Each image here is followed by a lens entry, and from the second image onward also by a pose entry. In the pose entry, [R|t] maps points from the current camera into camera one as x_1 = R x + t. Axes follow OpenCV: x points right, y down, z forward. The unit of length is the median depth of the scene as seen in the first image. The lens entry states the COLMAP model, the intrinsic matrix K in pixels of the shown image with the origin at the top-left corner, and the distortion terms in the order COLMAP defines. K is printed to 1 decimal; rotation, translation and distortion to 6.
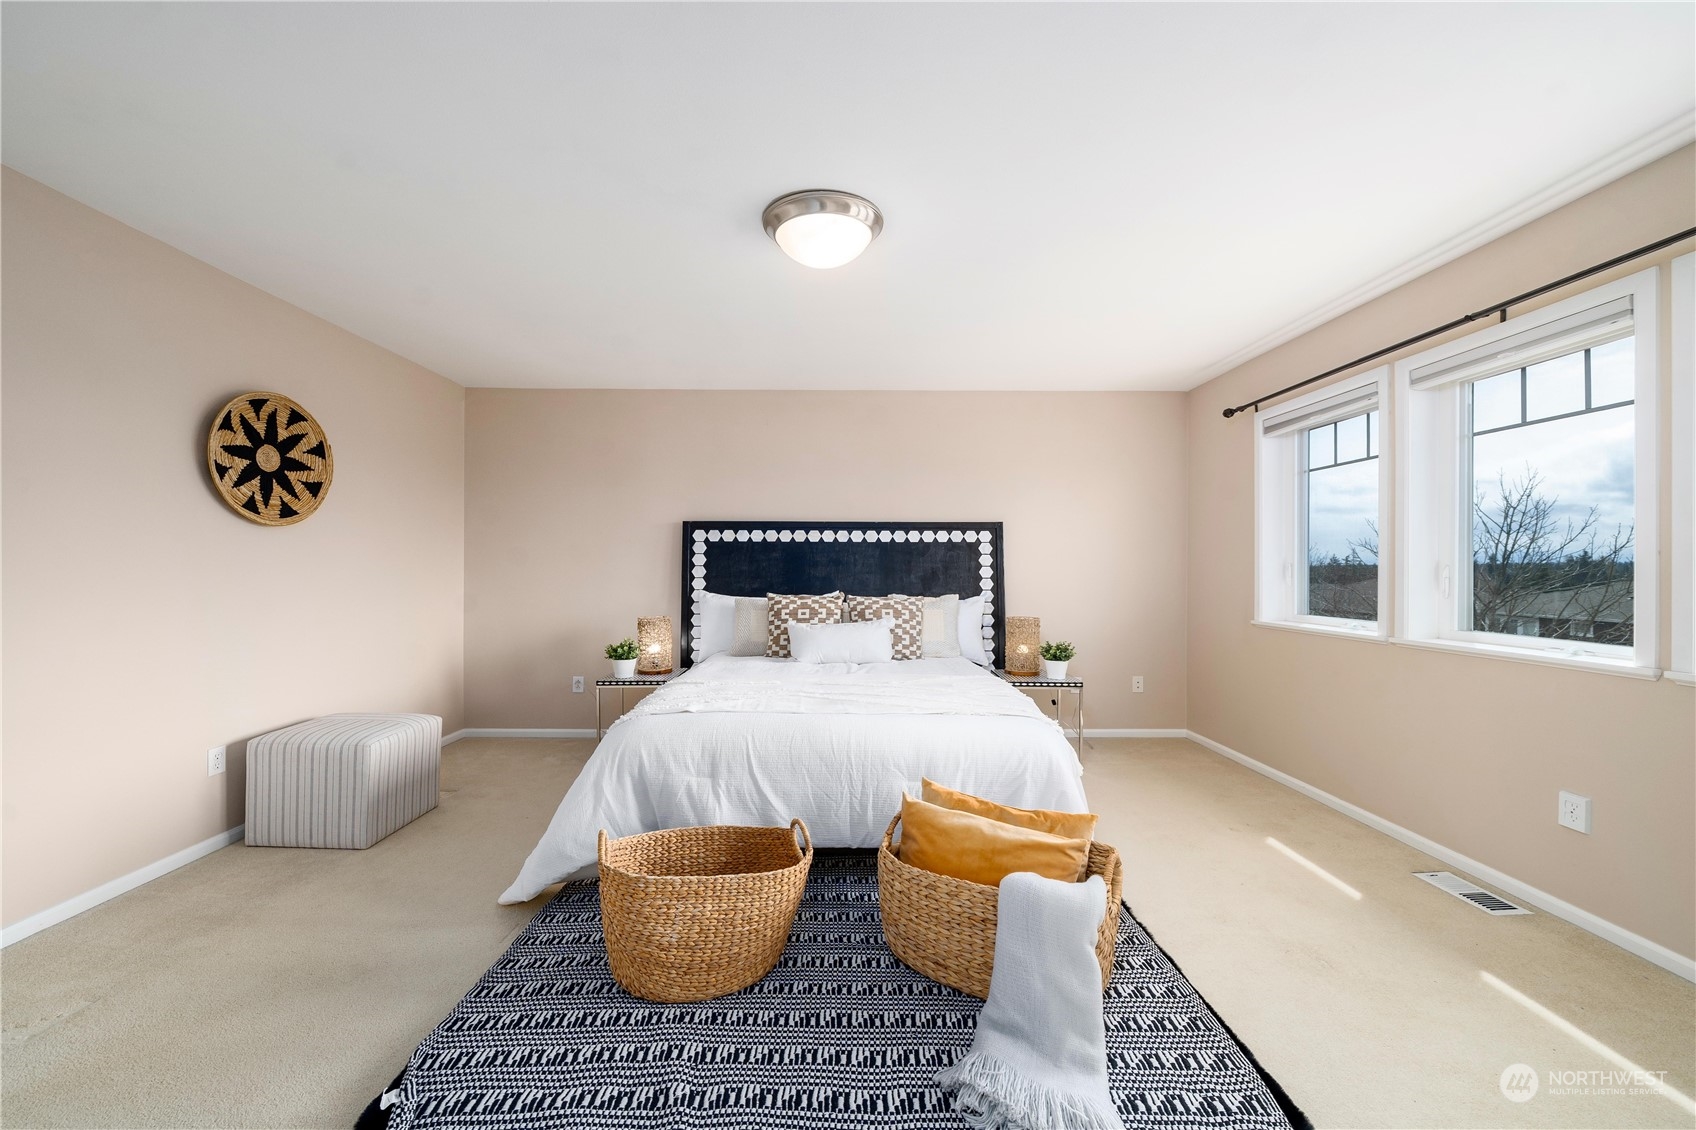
lens RADIAL K [[595.9, 0, 846.0], [0, 595.9, 564.5], [0, 0, 1]] dist [0.000089, -0.000130]
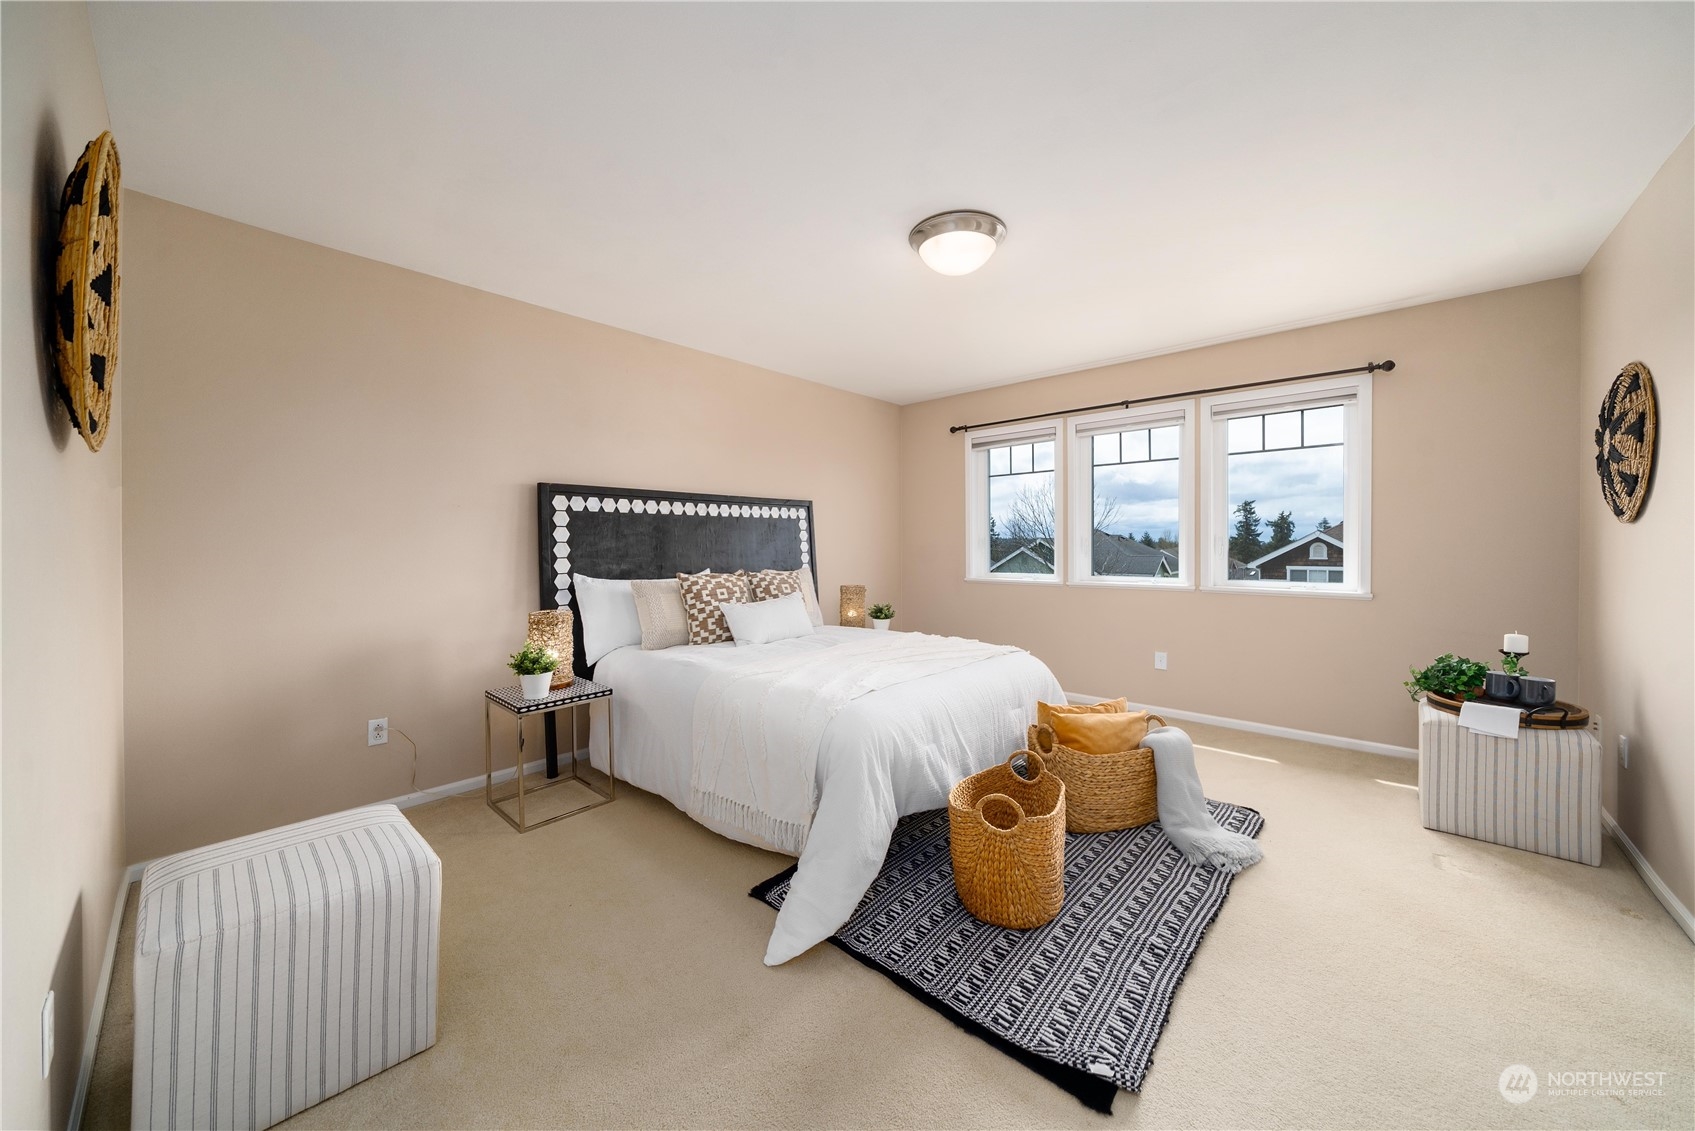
lens RADIAL K [[614.4, 0, 849.5], [0, 614.4, 547.2], [0, 0, 1]] dist [-0.001589, -0.000234]
pose [[0.686686, -0.012202, 0.726852, -0.612050], [0.004181, 0.999909, 0.012835, -0.000194], [-0.726942, -0.005775, 0.686674, 0.204340]]
